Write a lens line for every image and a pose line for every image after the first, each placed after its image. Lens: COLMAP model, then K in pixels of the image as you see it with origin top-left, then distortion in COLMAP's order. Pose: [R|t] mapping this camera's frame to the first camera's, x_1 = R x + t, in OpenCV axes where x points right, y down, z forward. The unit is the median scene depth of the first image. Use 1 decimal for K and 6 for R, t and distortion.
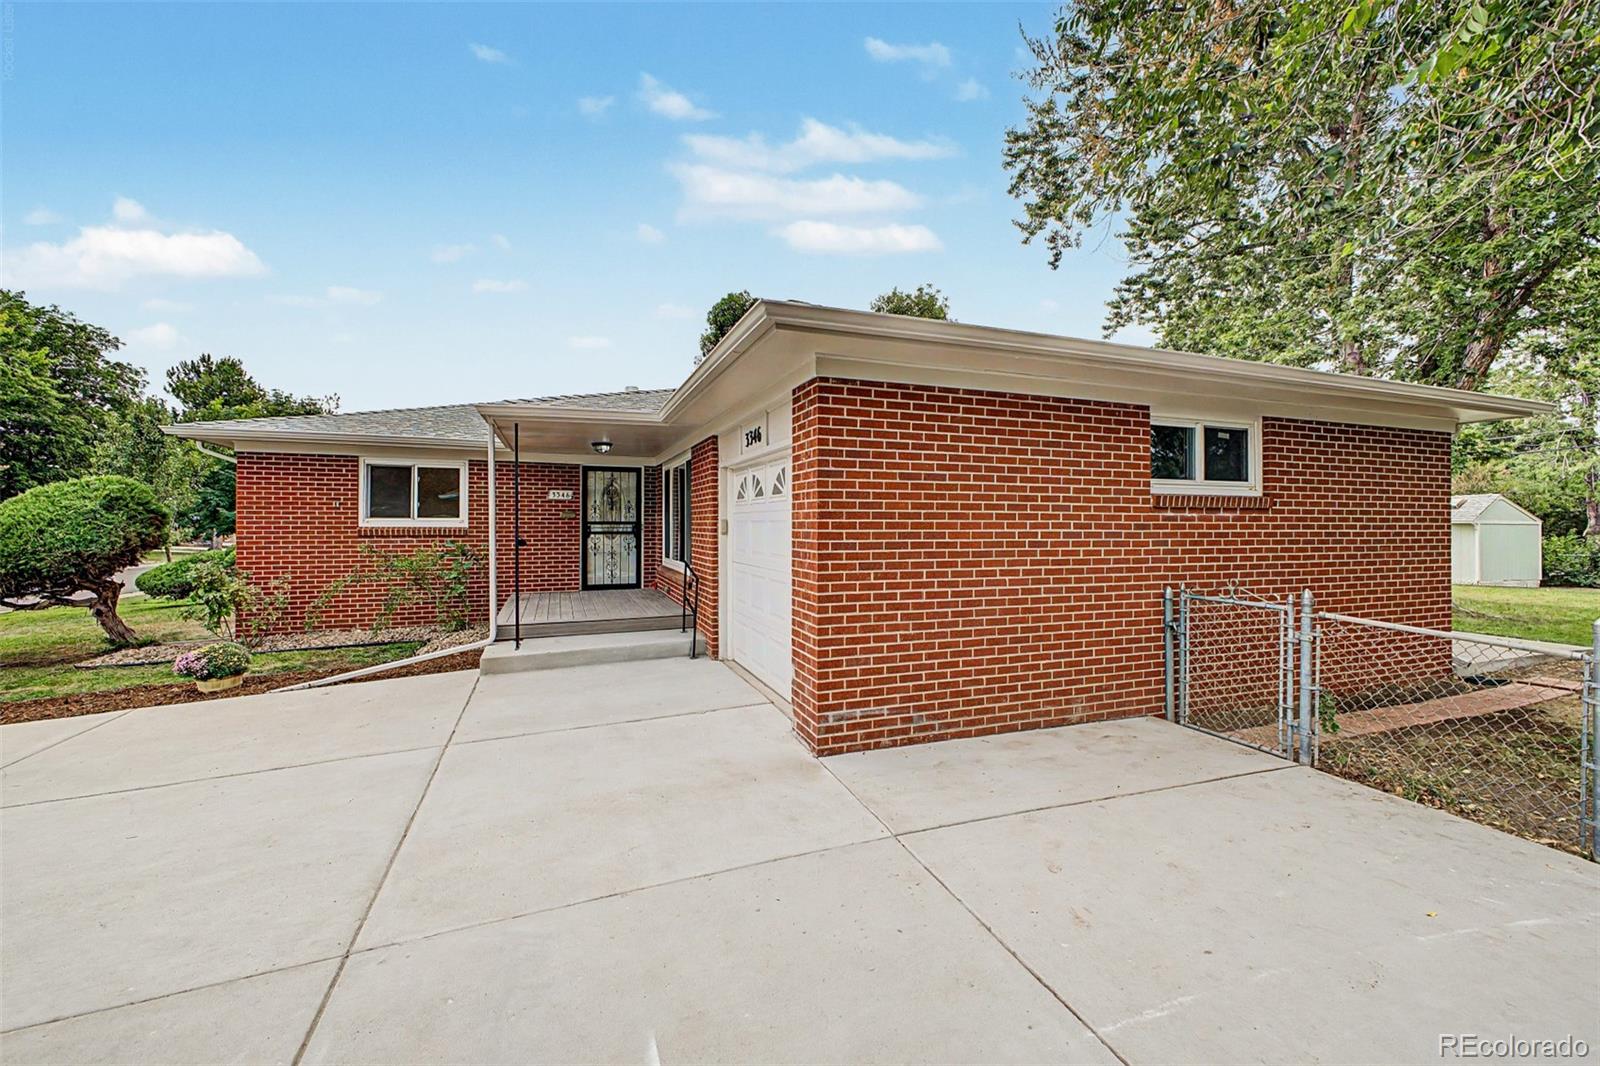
lens RADIAL K [[628.1, 0, 802.0], [0, 628.1, 523.8], [0, 0, 1]] dist [0.023881, -0.010213]
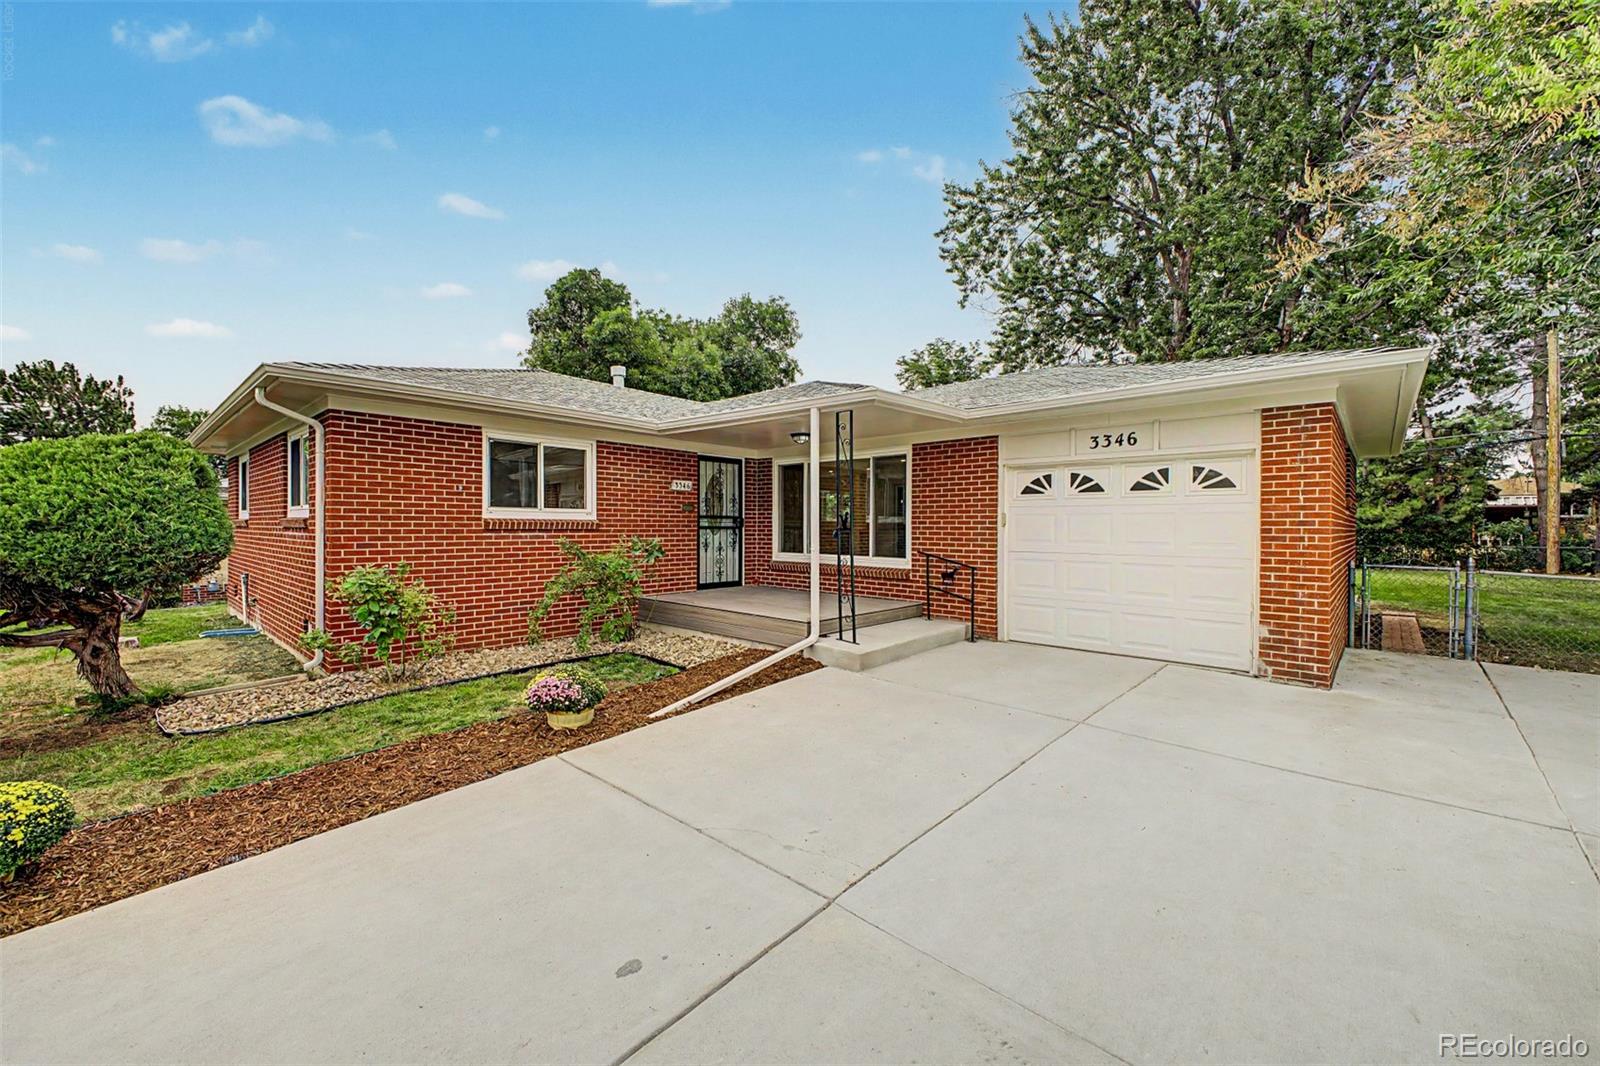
lens RADIAL K [[628.1, 0, 802.0], [0, 628.1, 523.8], [0, 0, 1]] dist [0.023881, -0.010213]
pose [[0.896891, 0.004996, 0.442223, -0.751351], [-0.003742, 0.999986, -0.003707, 0.014326], [-0.442236, 0.001670, 0.896897, 0.141119]]
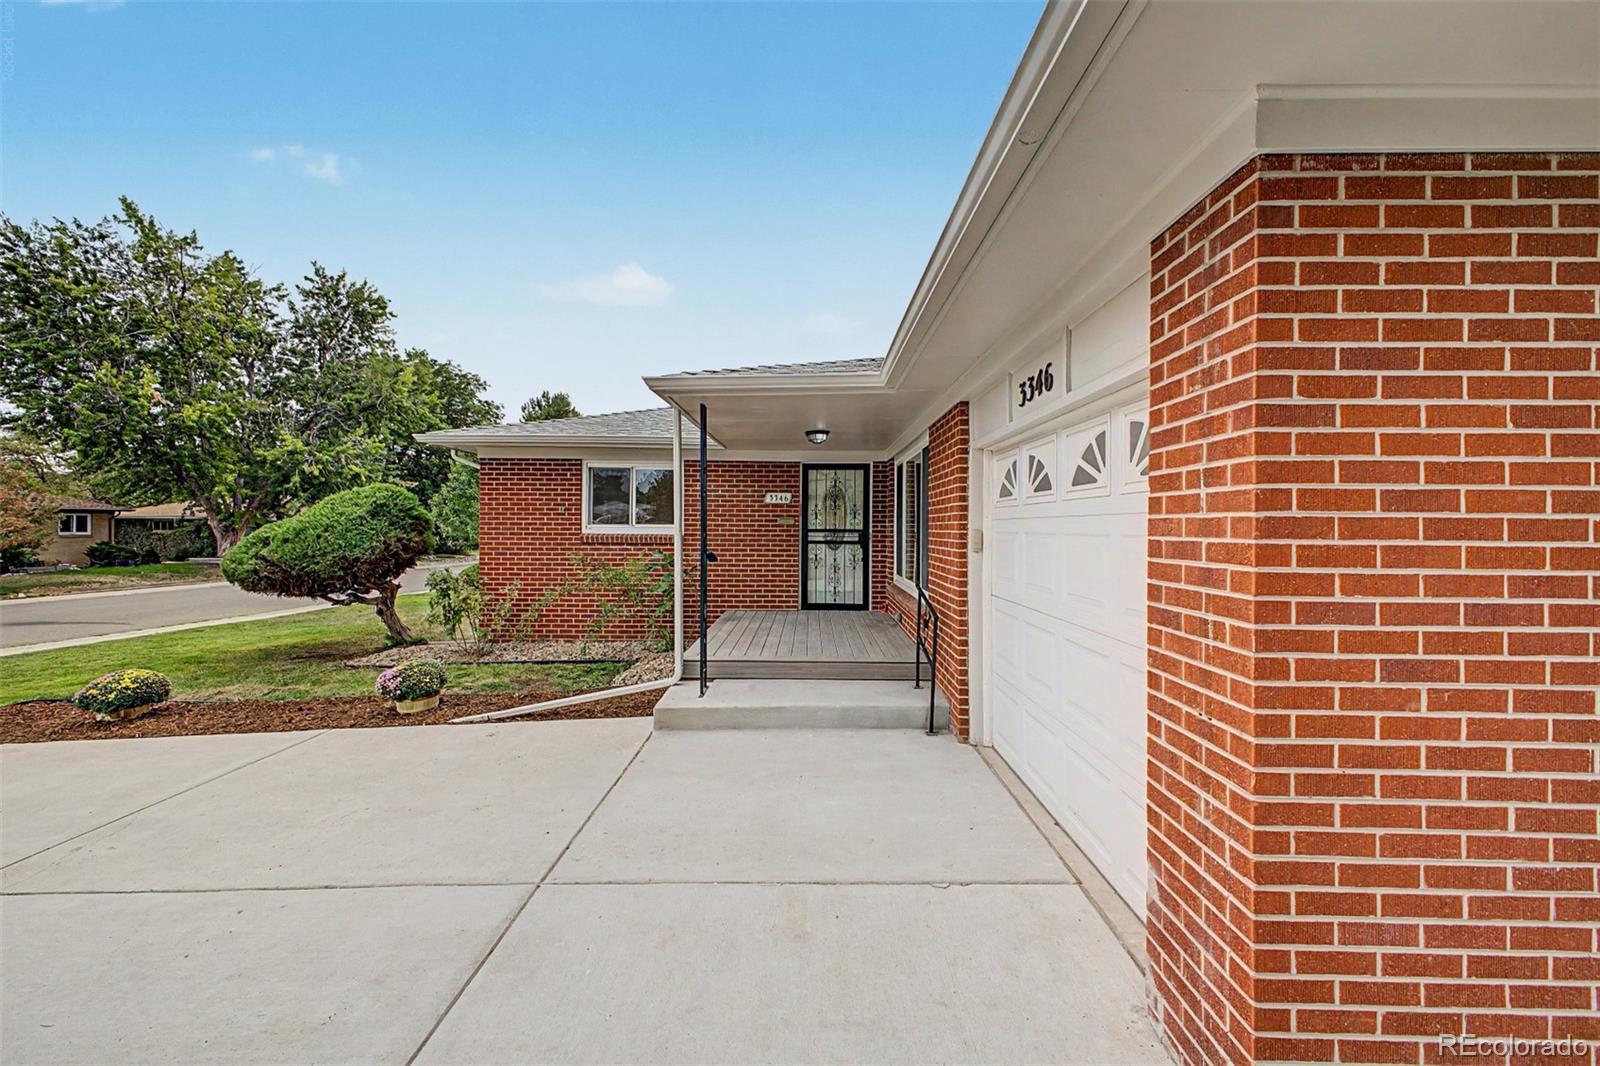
lens RADIAL K [[628.1, 0, 802.0], [0, 628.1, 523.8], [0, 0, 1]] dist [0.023881, -0.010213]
pose [[0.928137, 0.002955, -0.372228, -0.040519], [-0.005954, 0.999958, -0.006908, -0.005695], [0.372192, 0.008628, 0.928116, 0.263696]]
